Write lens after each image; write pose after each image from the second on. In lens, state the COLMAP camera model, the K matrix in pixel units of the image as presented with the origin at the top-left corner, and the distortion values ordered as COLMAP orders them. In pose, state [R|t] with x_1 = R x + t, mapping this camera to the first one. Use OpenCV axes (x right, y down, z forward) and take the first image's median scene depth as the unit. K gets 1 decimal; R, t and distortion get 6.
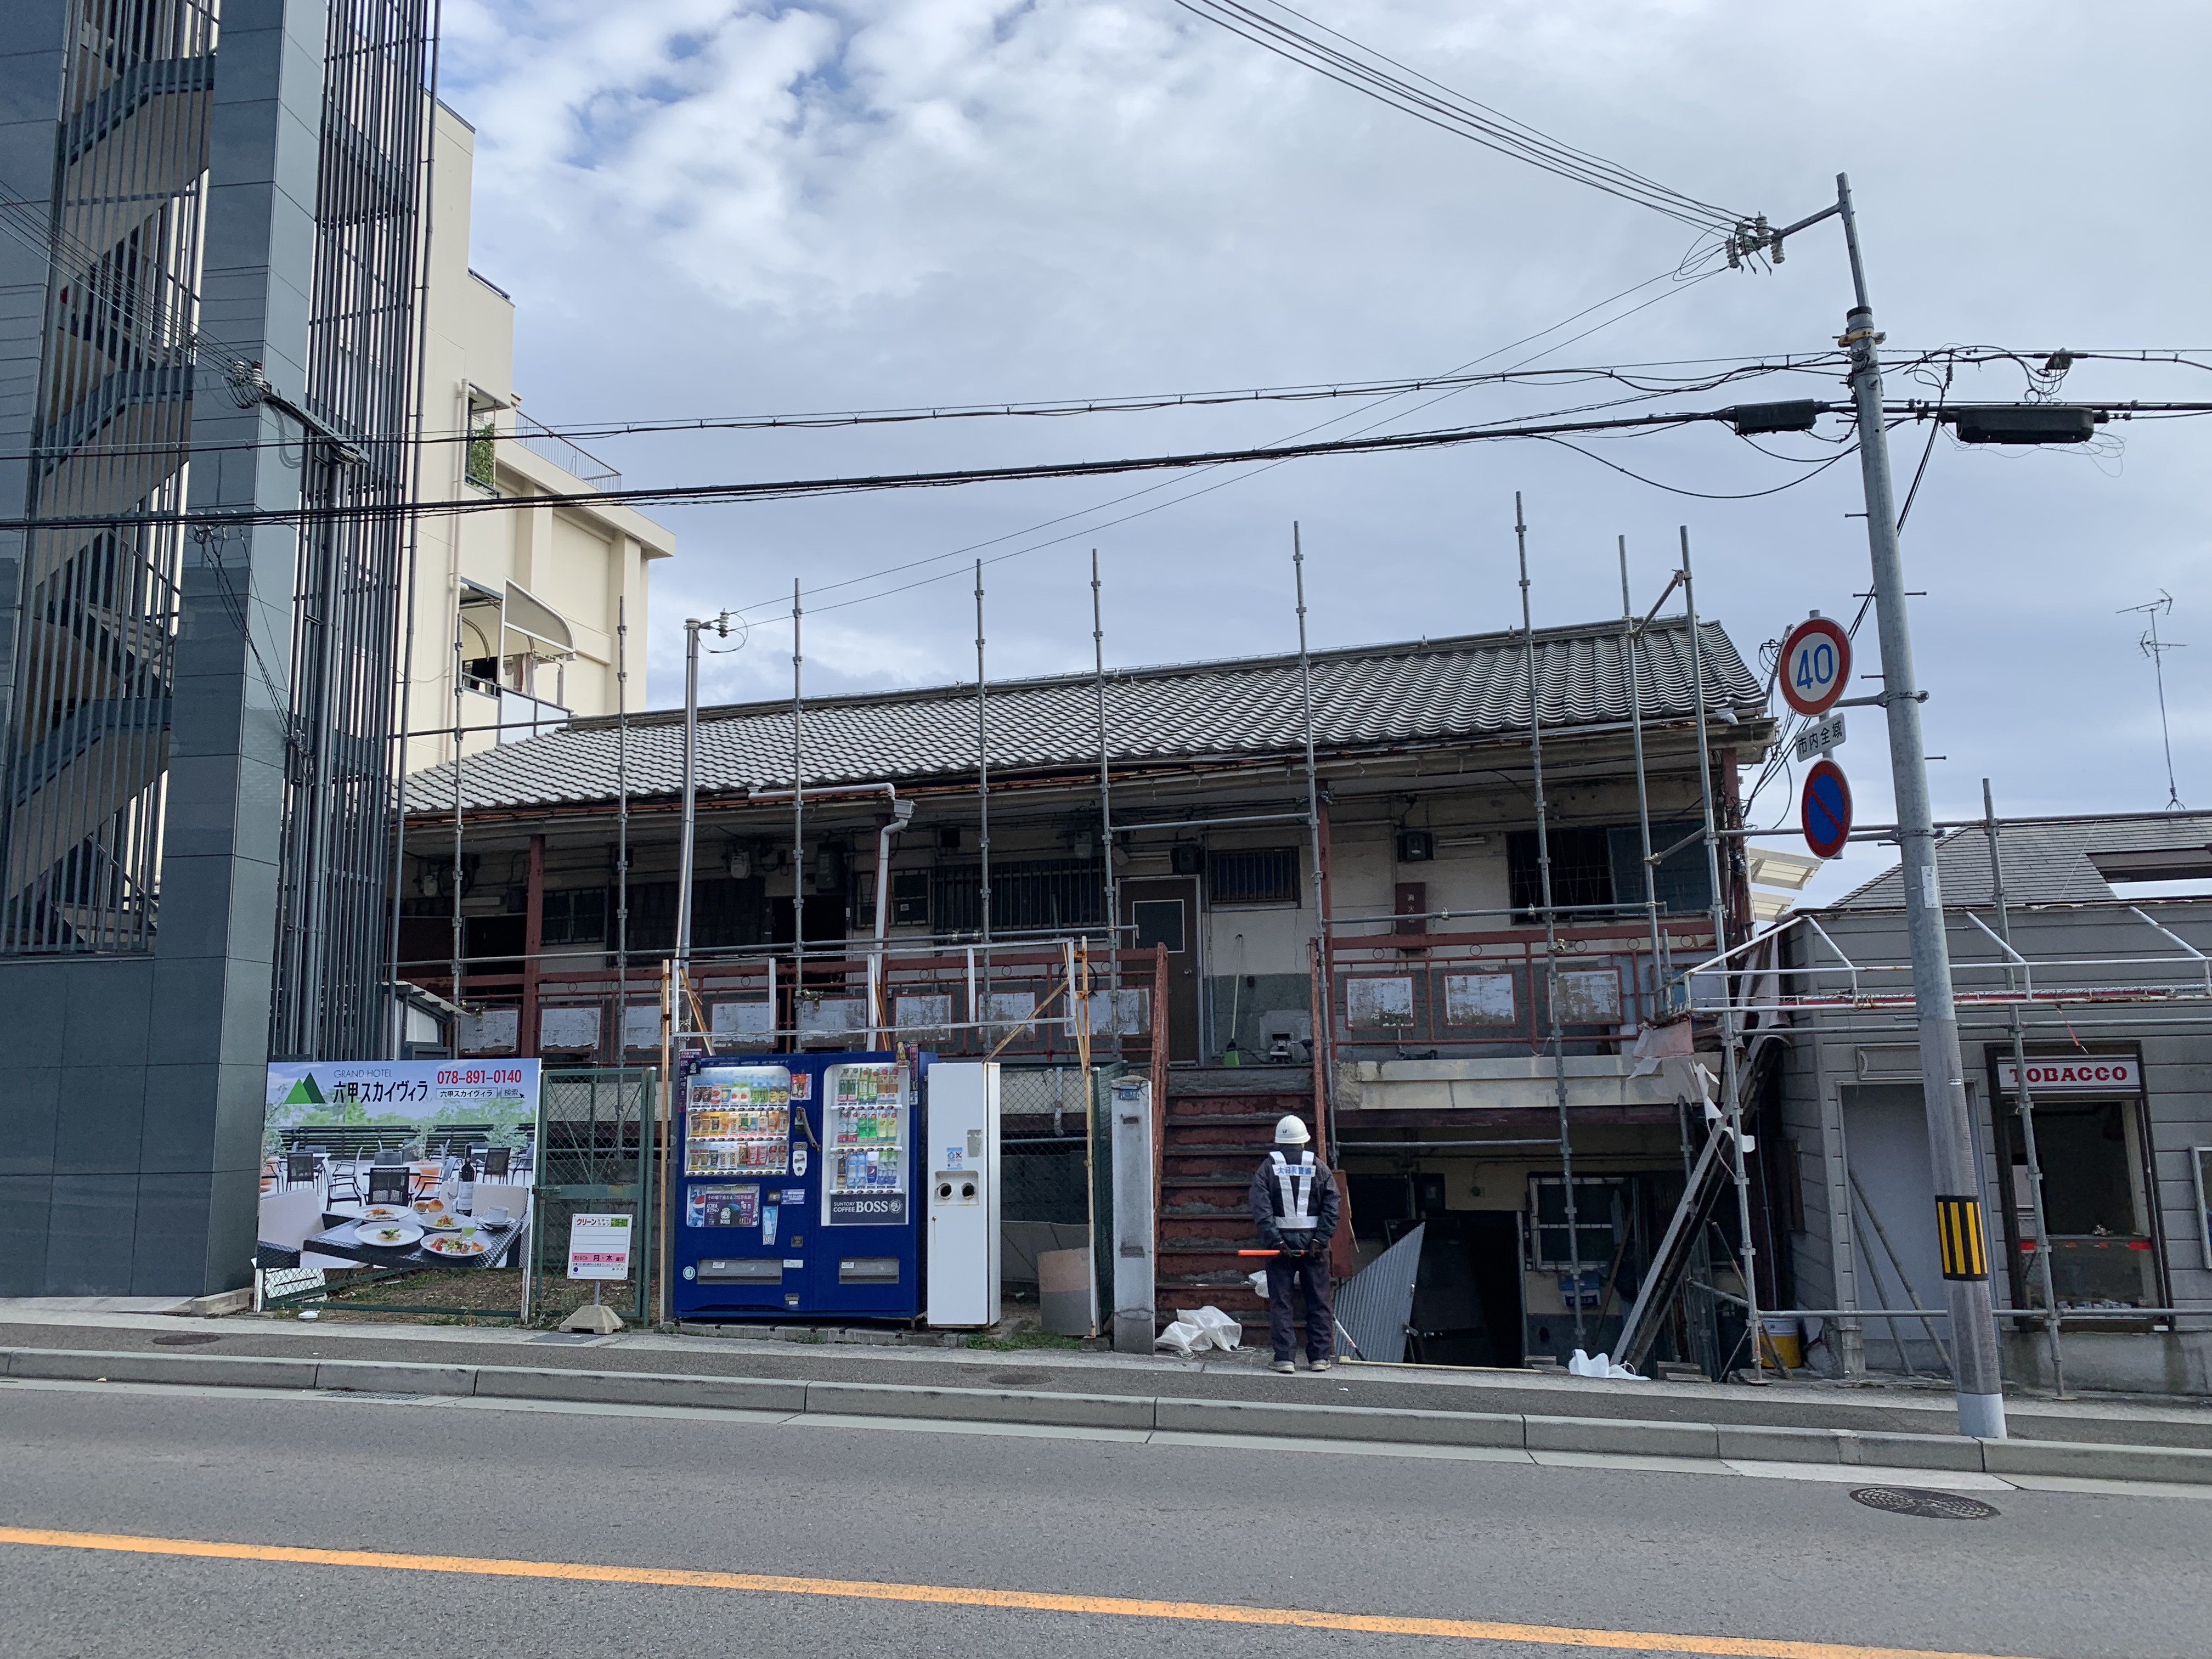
lens RADIAL K [[1654.8, 0, 1106.0], [0, 1654.8, 829.5], [0, 0, 1]] dist [0.180084, -0.001660]
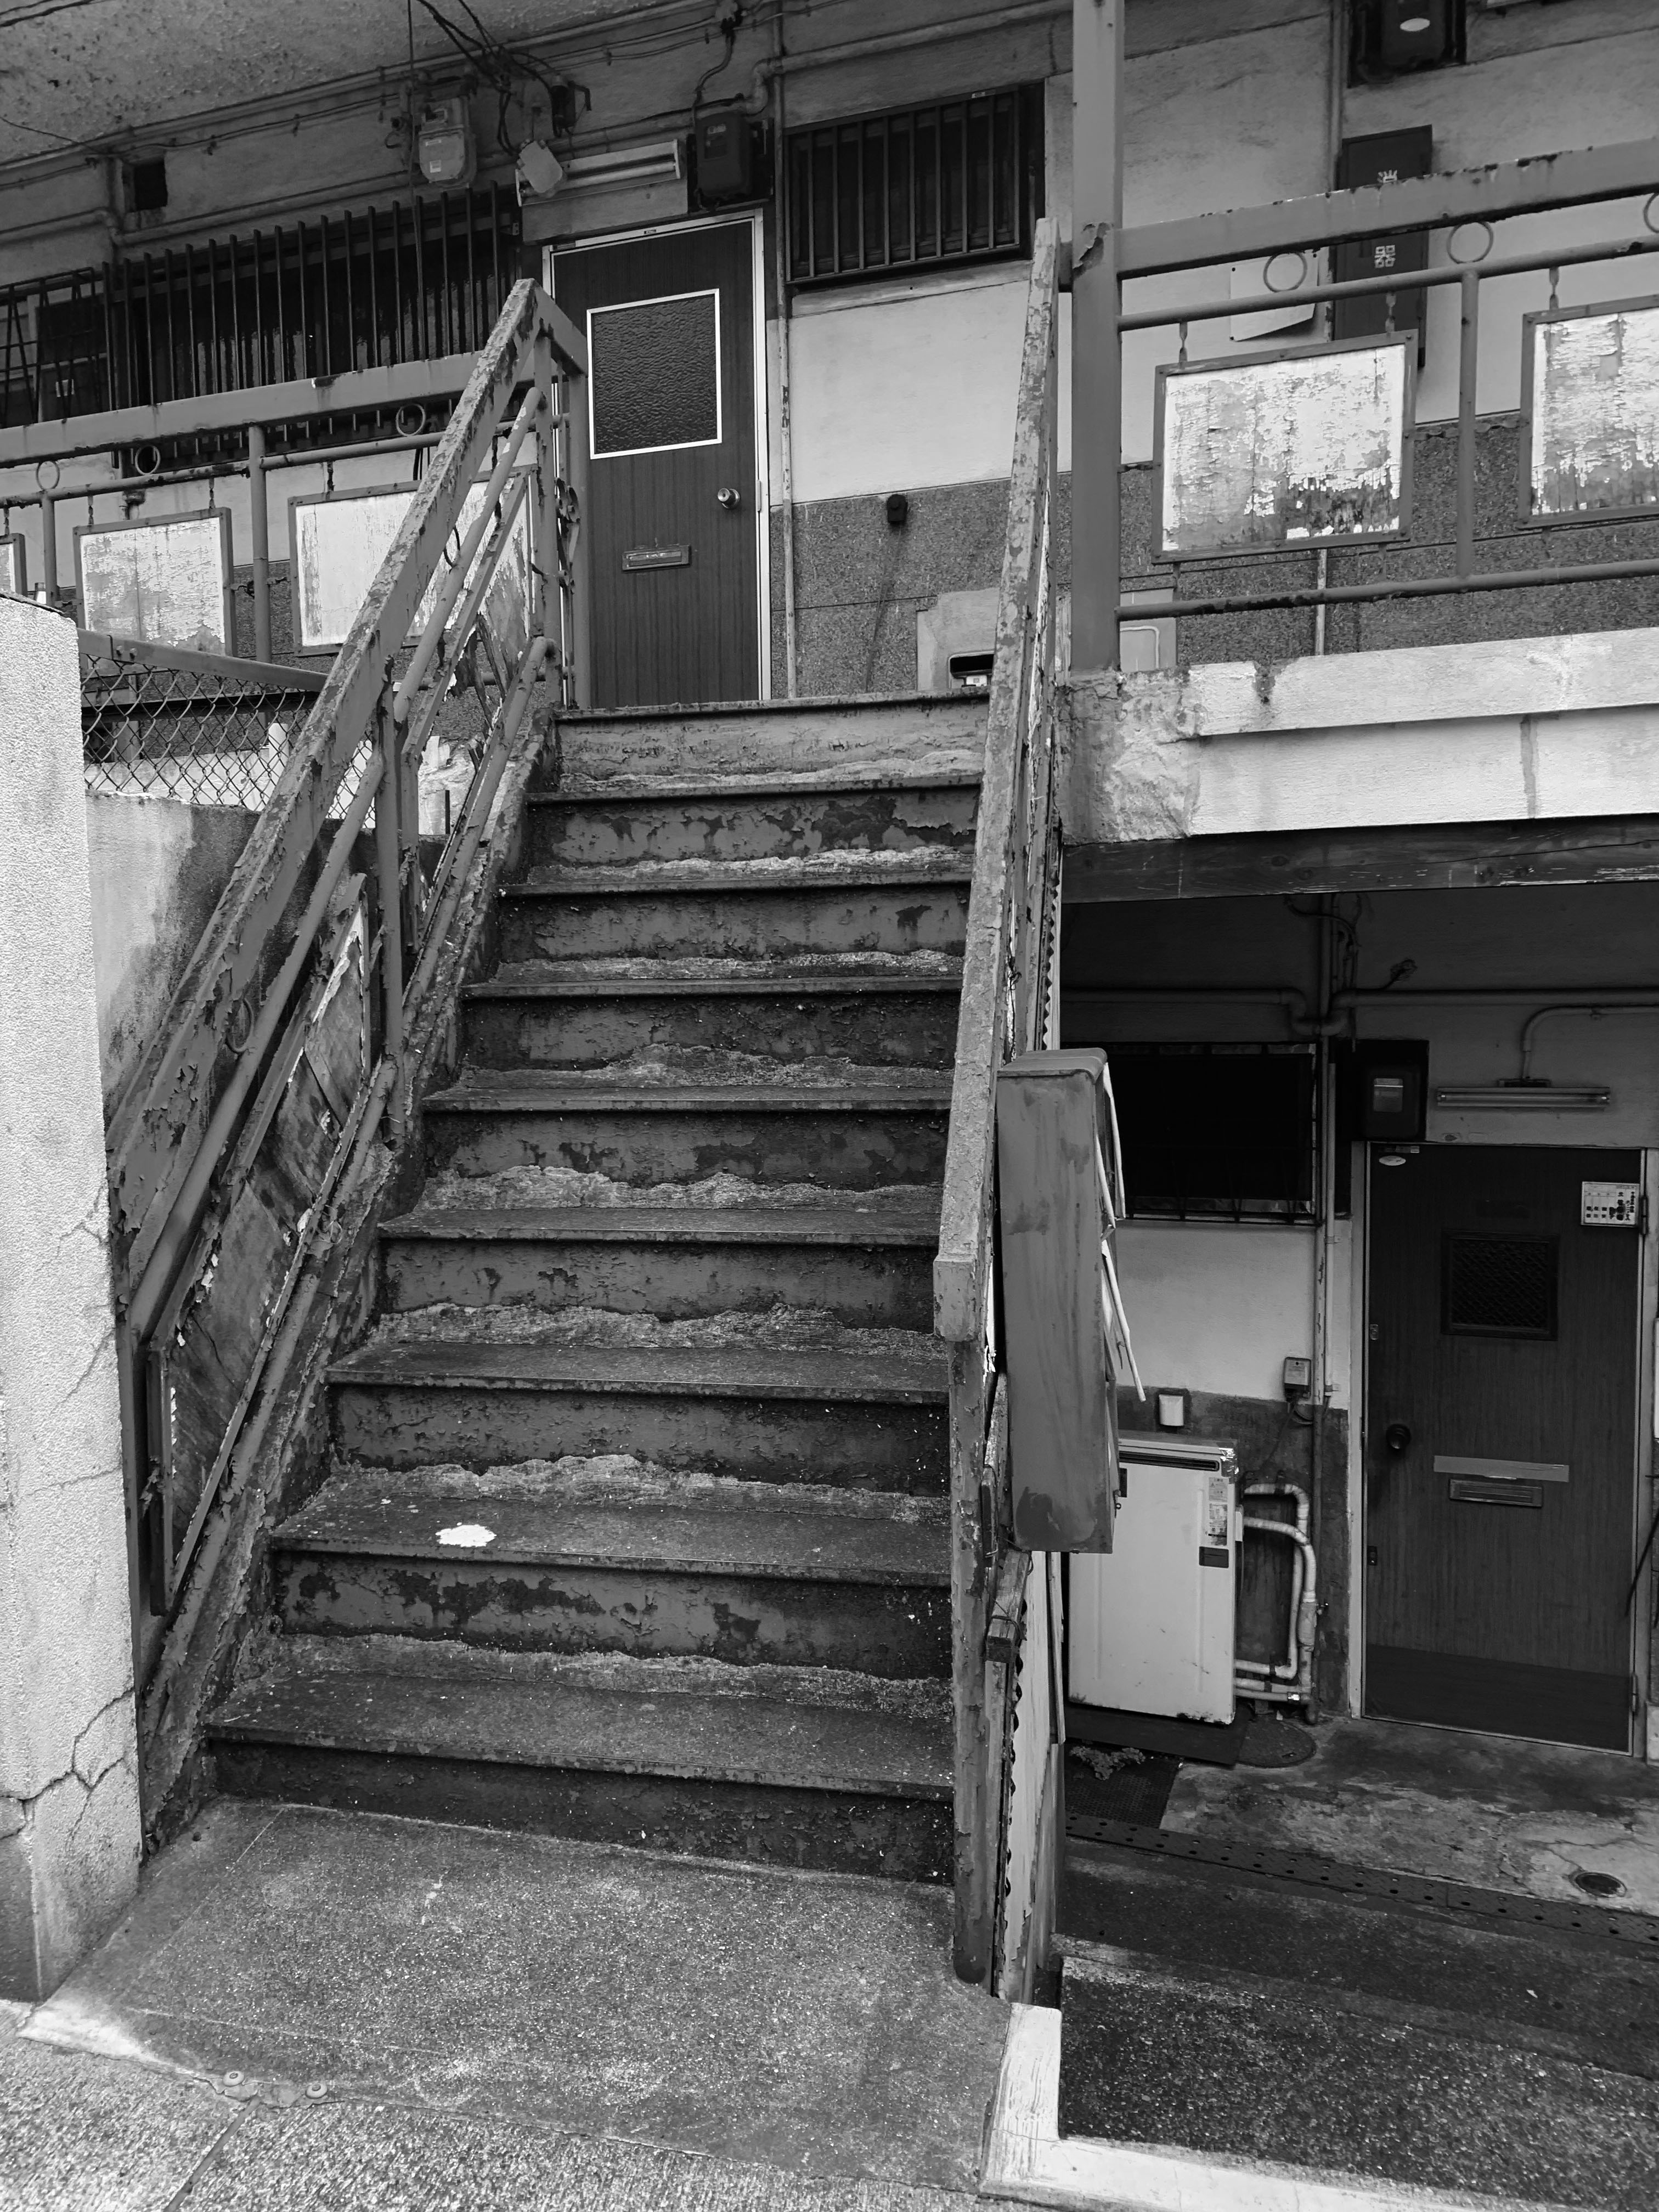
lens RADIAL K [[1683.4, 0, 829.5], [0, 1683.4, 1106.0], [0, 0, 1]] dist [0.013024, -0.009720]
pose [[0.997983, 0.002645, -0.063426, 0.108160], [0.013754, 0.966390, 0.256713, 0.136395], [0.061973, -0.257067, 0.964404, 0.700106]]
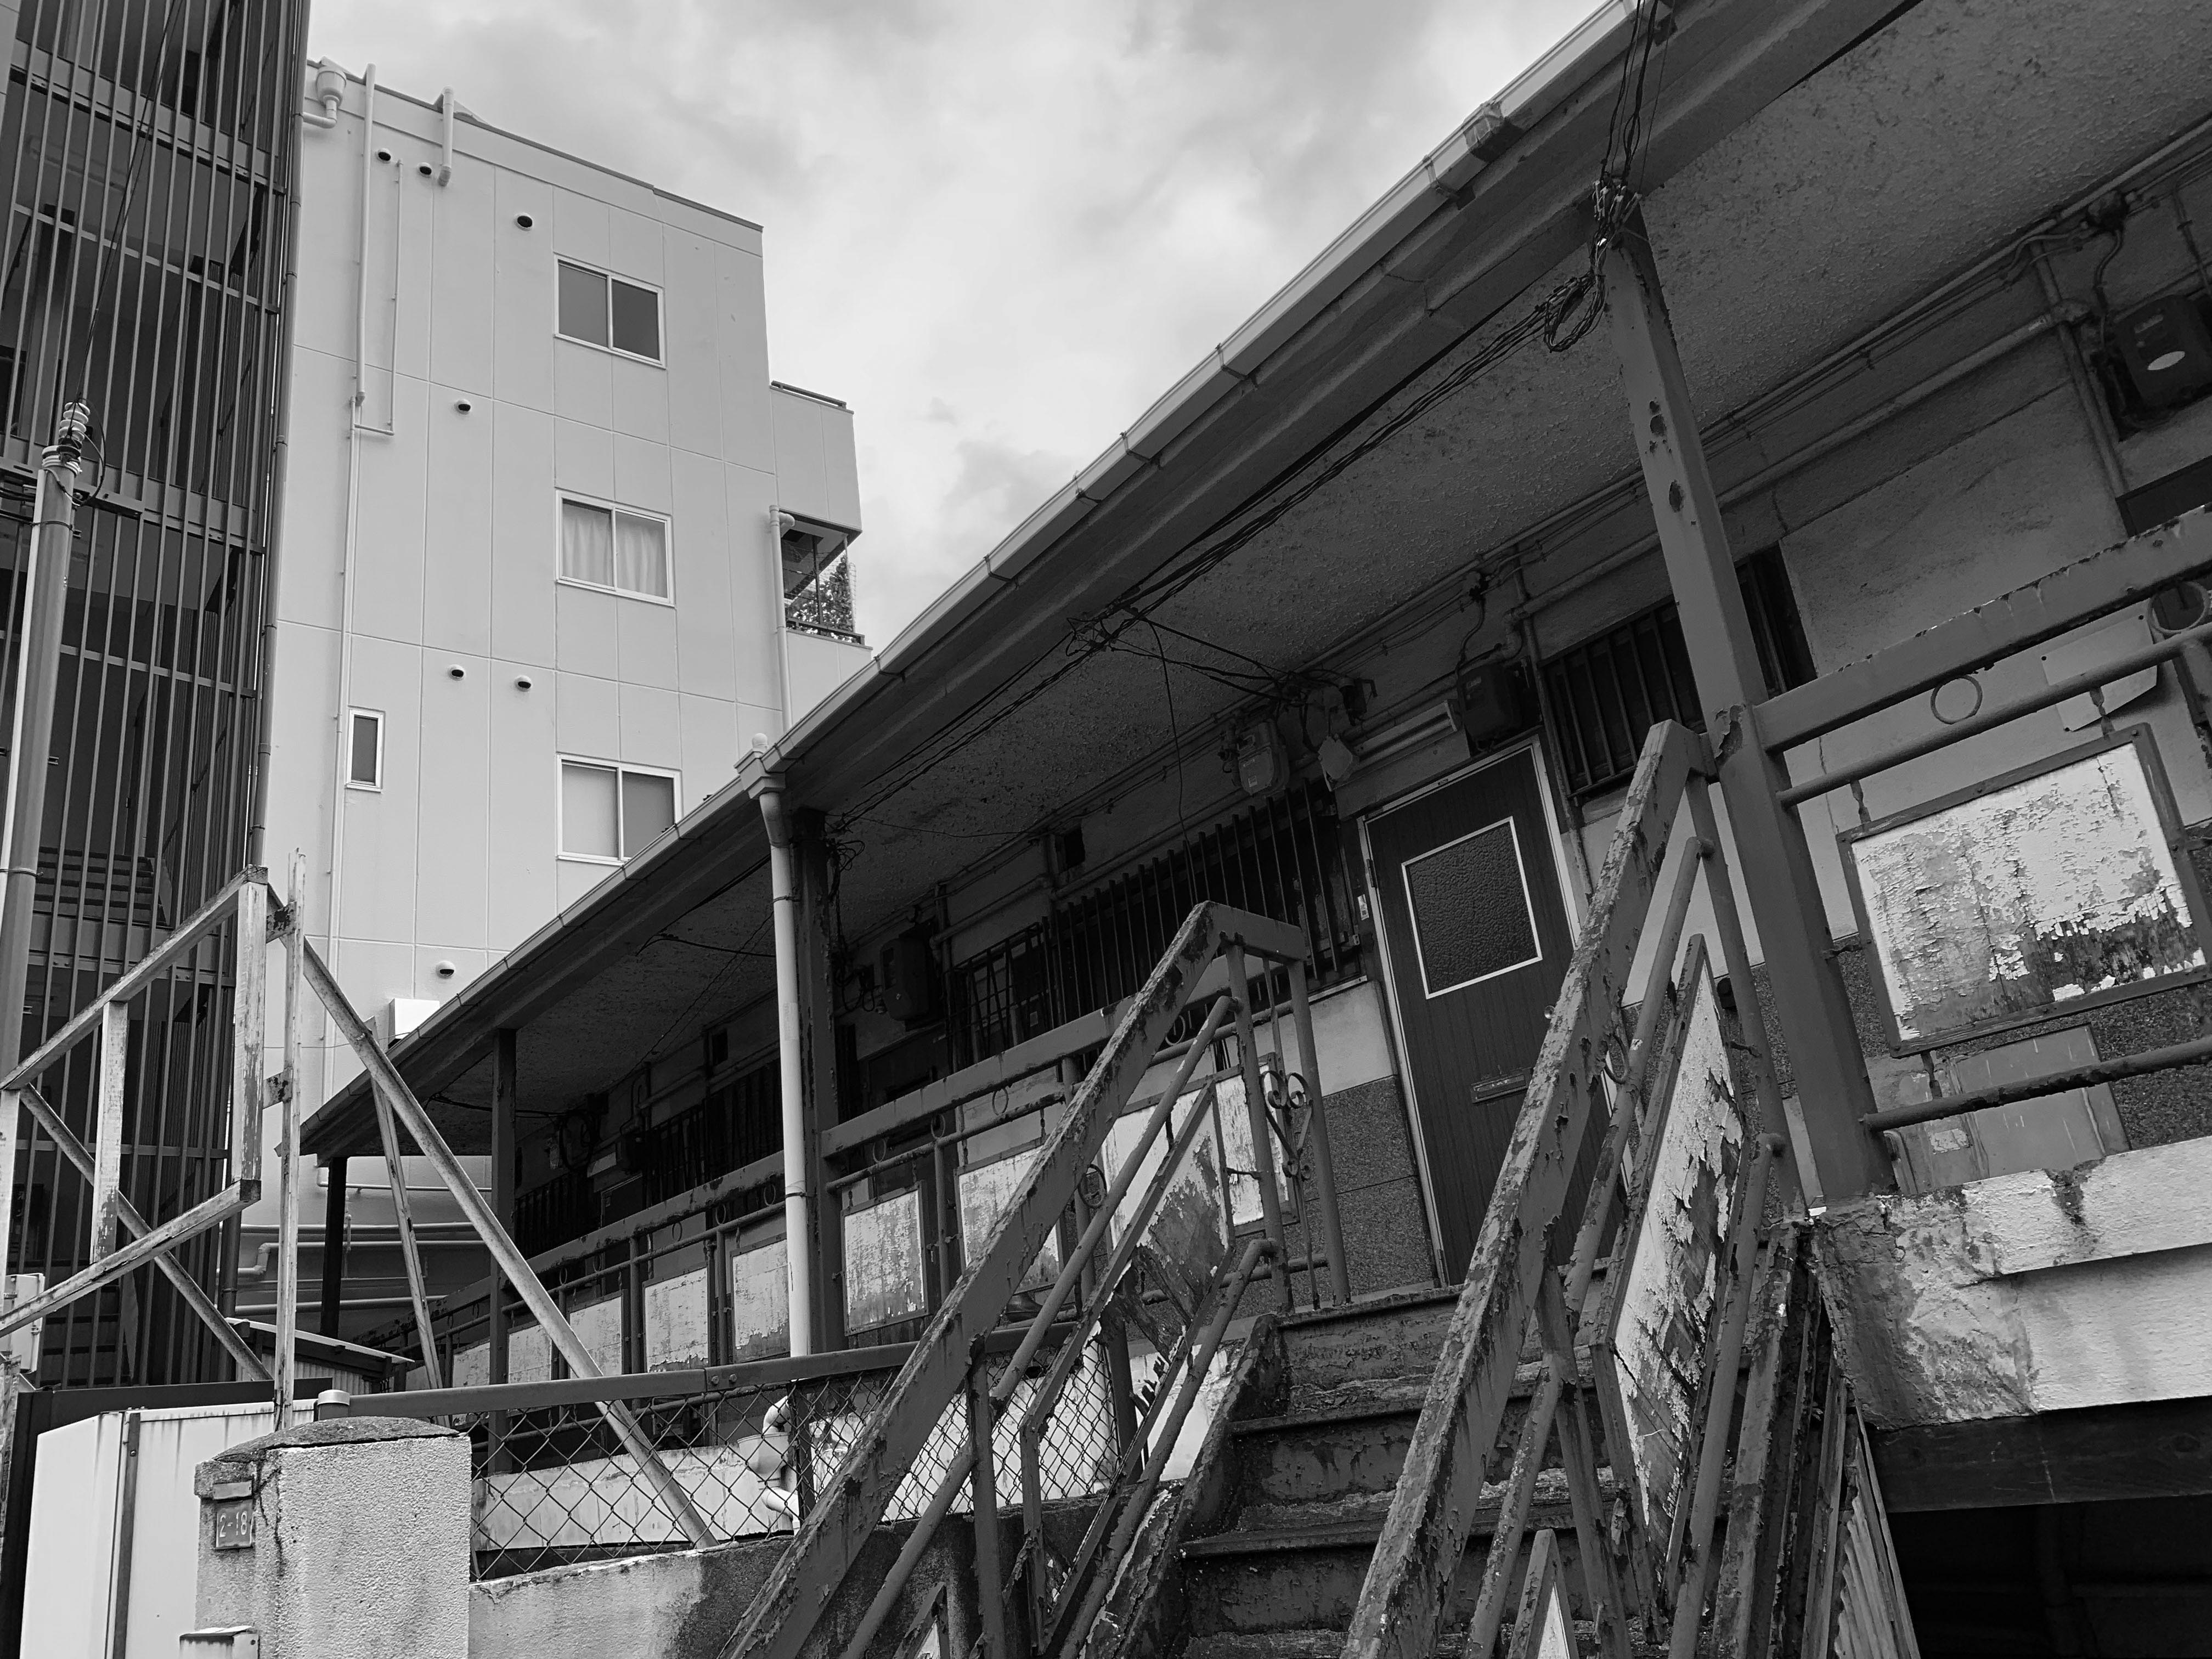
lens RADIAL K [[1683.4, 0, 1102.3], [0, 1683.4, 863.3], [0, 0, 1]] dist [0.013024, -0.009720]
pose [[0.809637, -0.260467, -0.525970, 0.186092], [0.184489, 0.963653, -0.193225, 0.120376], [0.557182, 0.059407, 0.828263, 0.755106]]
